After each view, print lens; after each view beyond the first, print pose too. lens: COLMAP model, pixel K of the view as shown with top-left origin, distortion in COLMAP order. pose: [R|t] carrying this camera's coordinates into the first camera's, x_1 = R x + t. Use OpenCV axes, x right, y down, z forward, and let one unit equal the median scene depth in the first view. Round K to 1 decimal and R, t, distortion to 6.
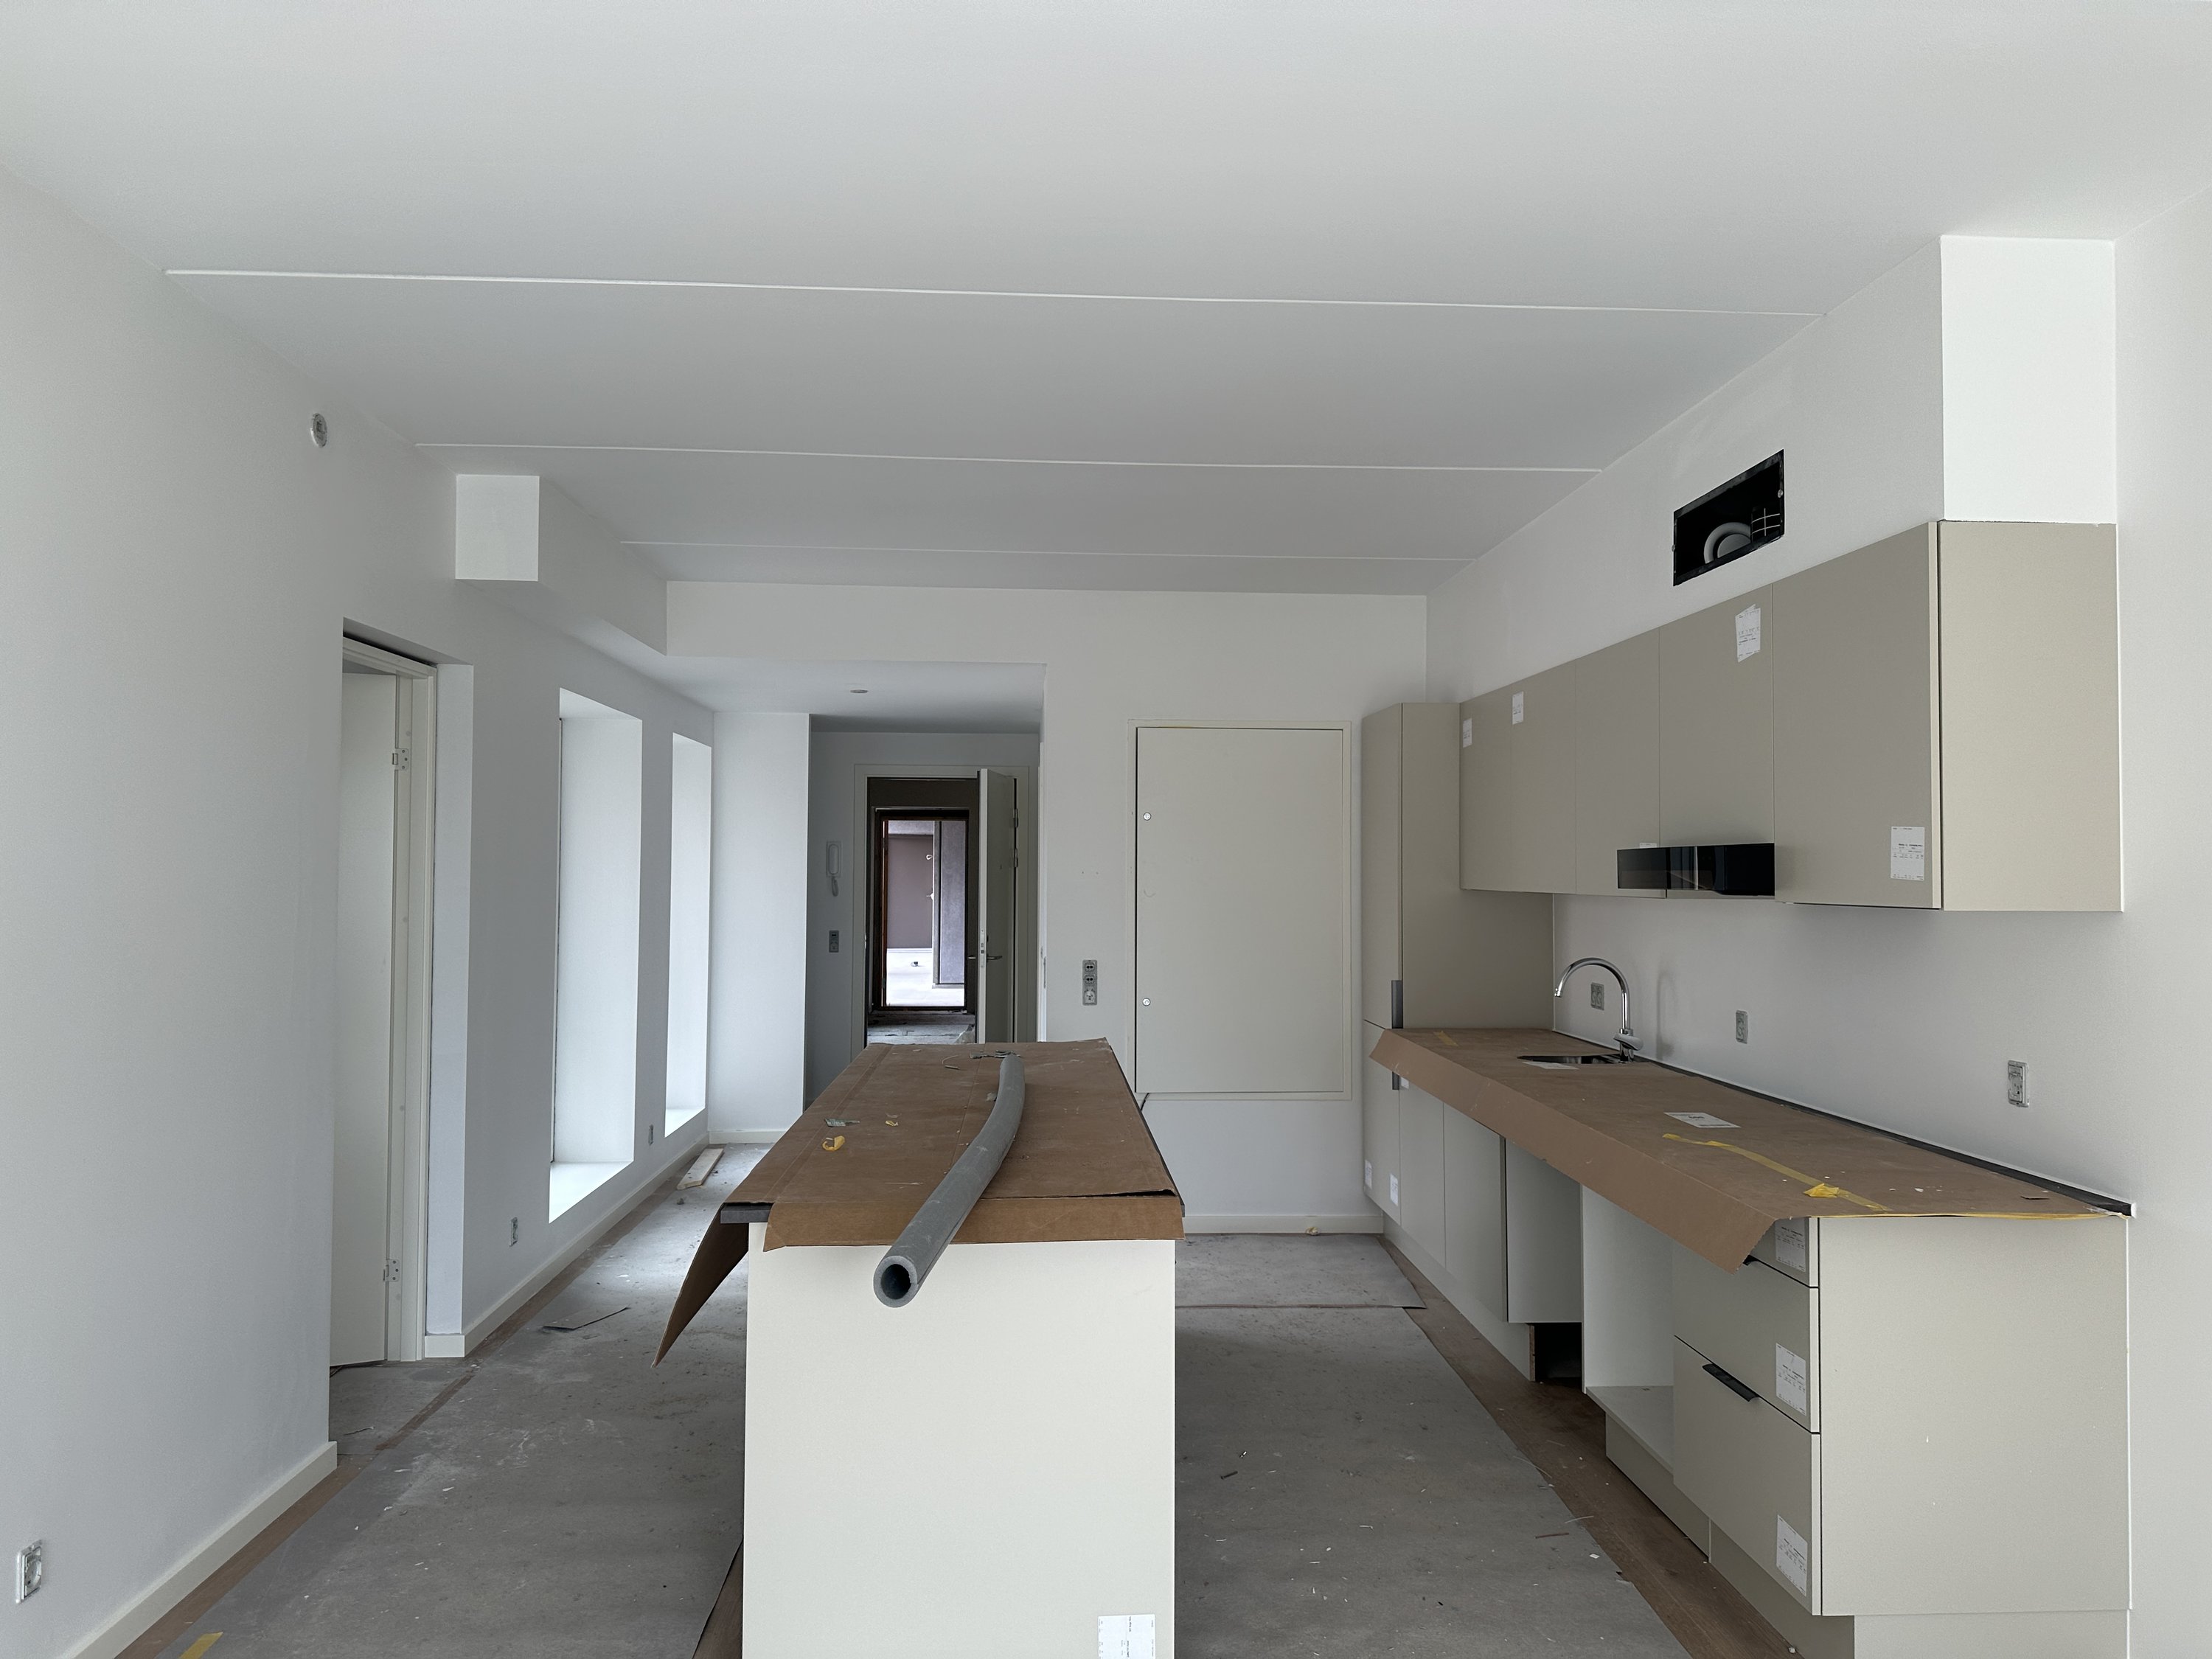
lens RADIAL K [[1598.0, 0, 1119.2], [0, 1598.0, 831.0], [0, 0, 1]] dist [0.109183, -0.114717]
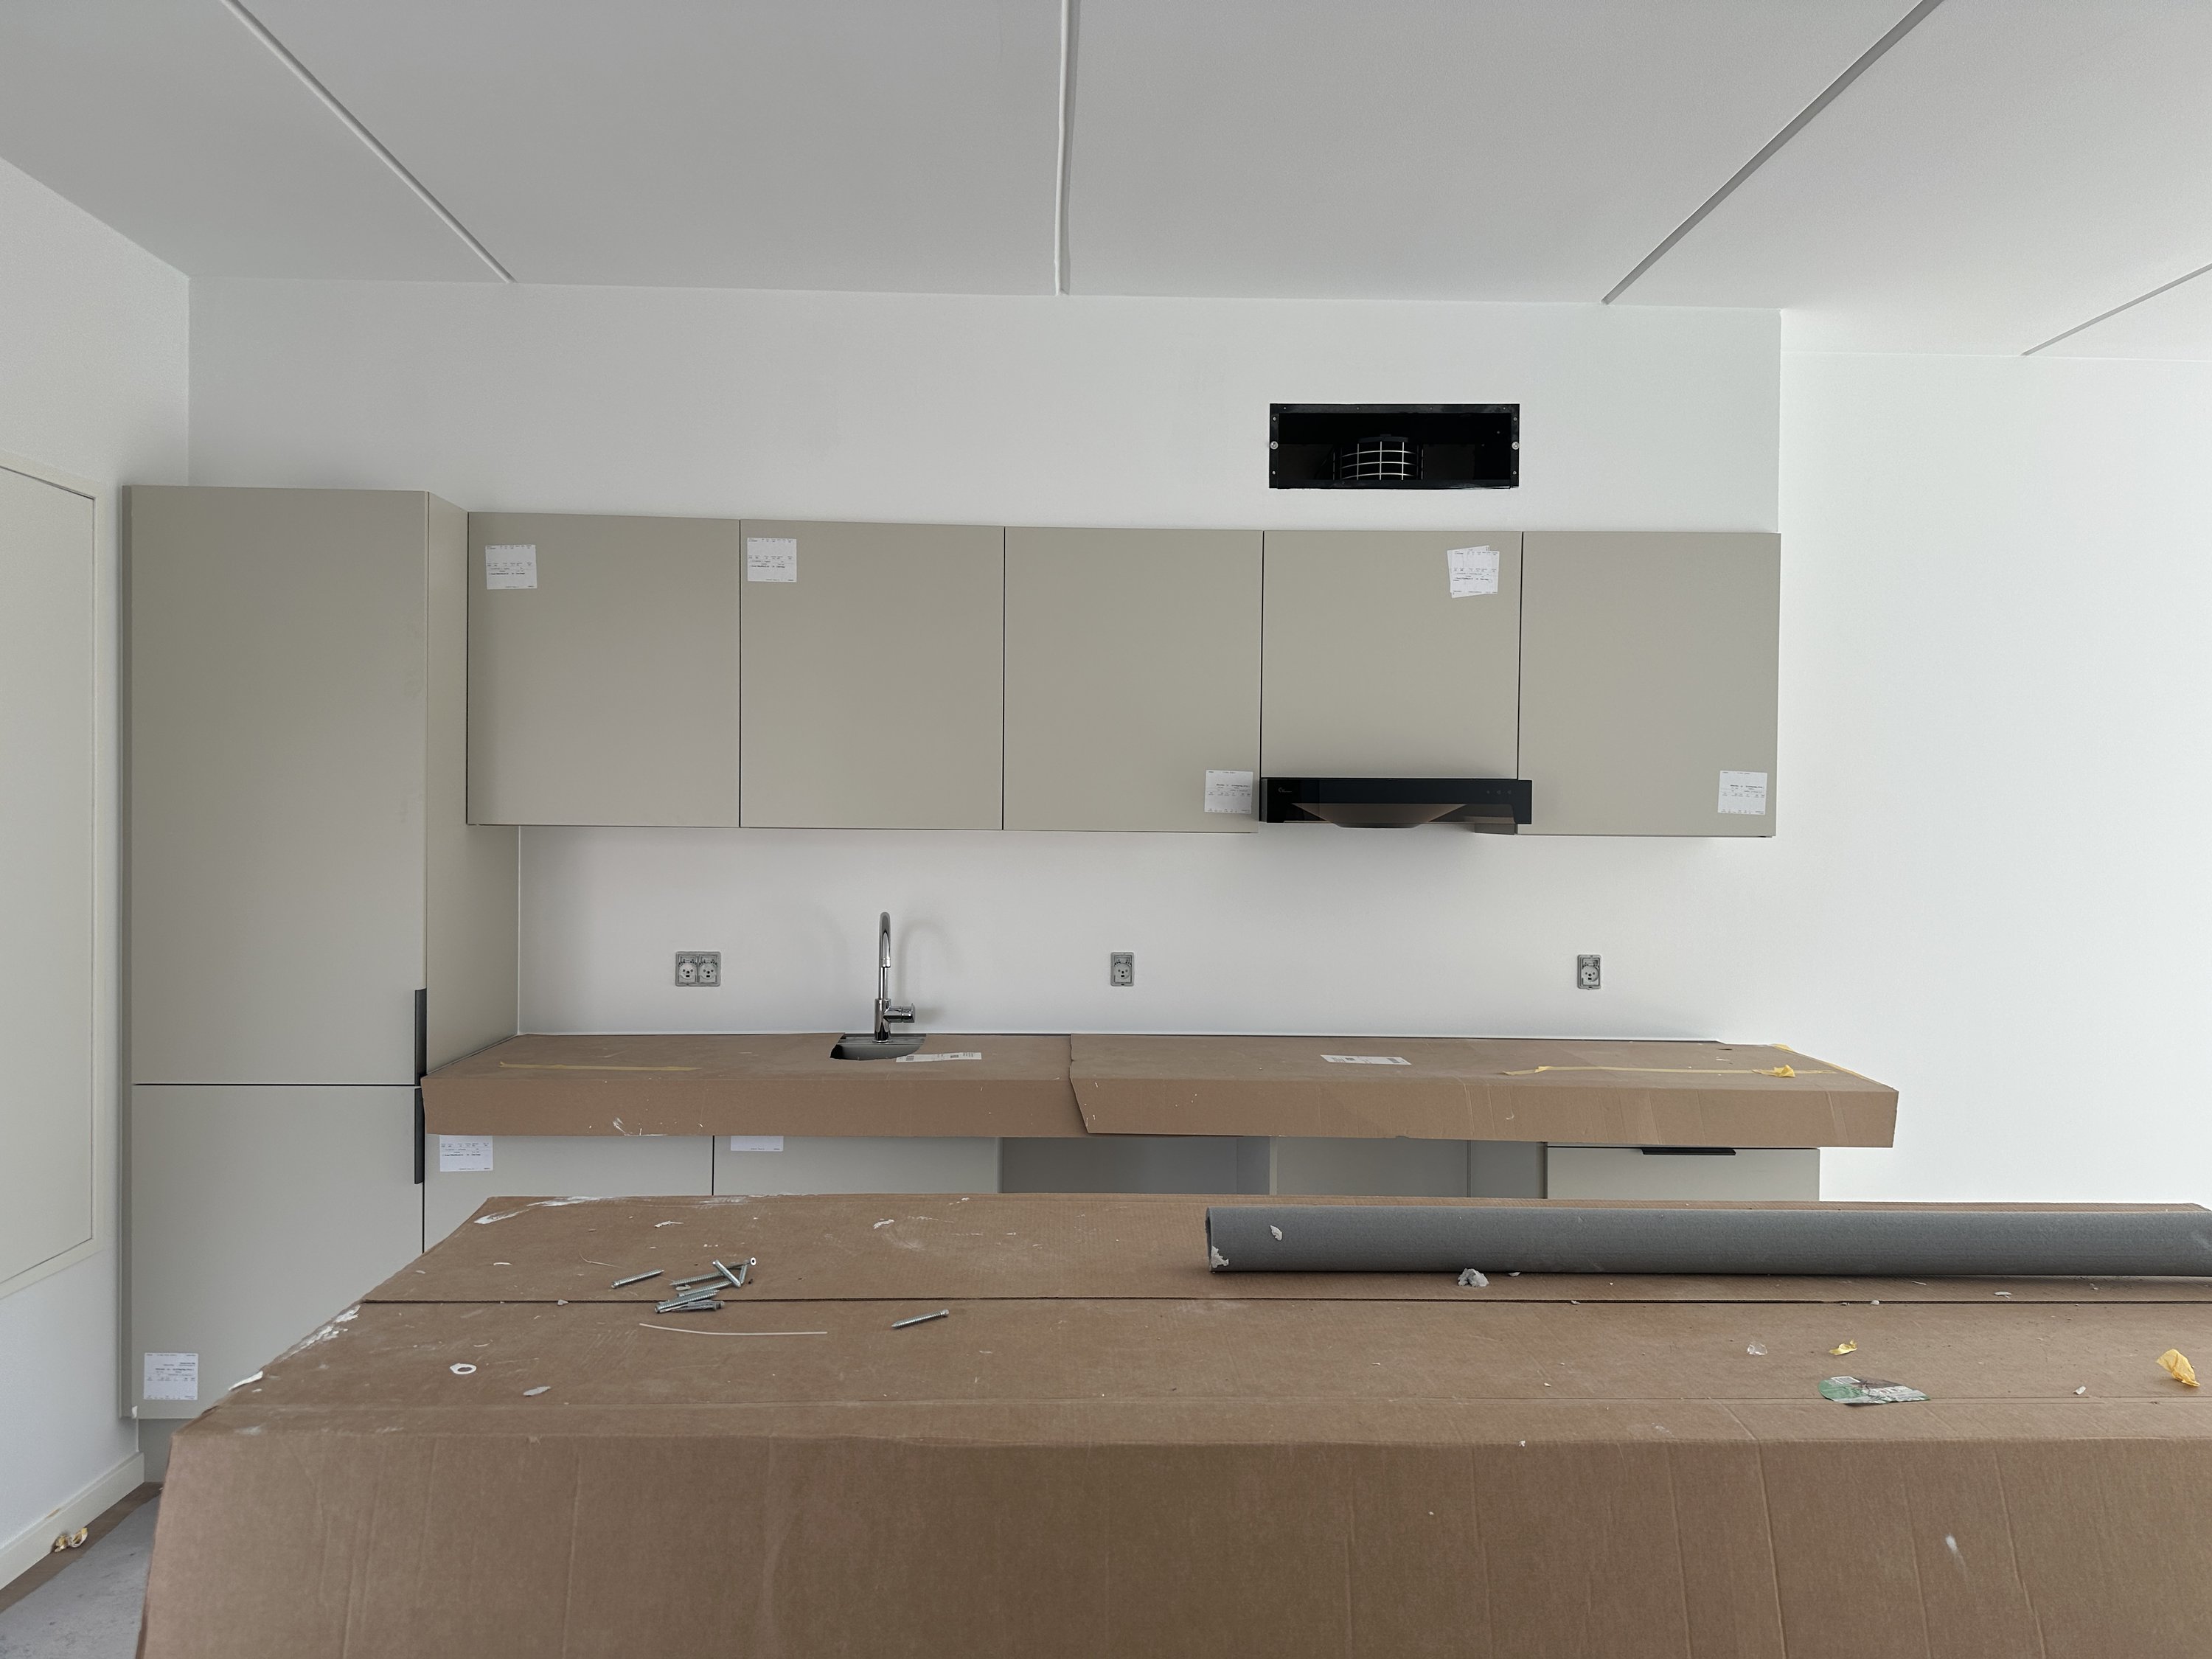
lens RADIAL K [[1598.0, 0, 1104.0], [0, 1598.0, 832.1], [0, 0, 1]] dist [0.109183, -0.114717]
pose [[0.015765, -0.015114, 0.999761, -0.652178], [-0.036290, 0.999218, 0.015678, 0.035636], [-0.999217, -0.036529, 0.015205, 1.245406]]
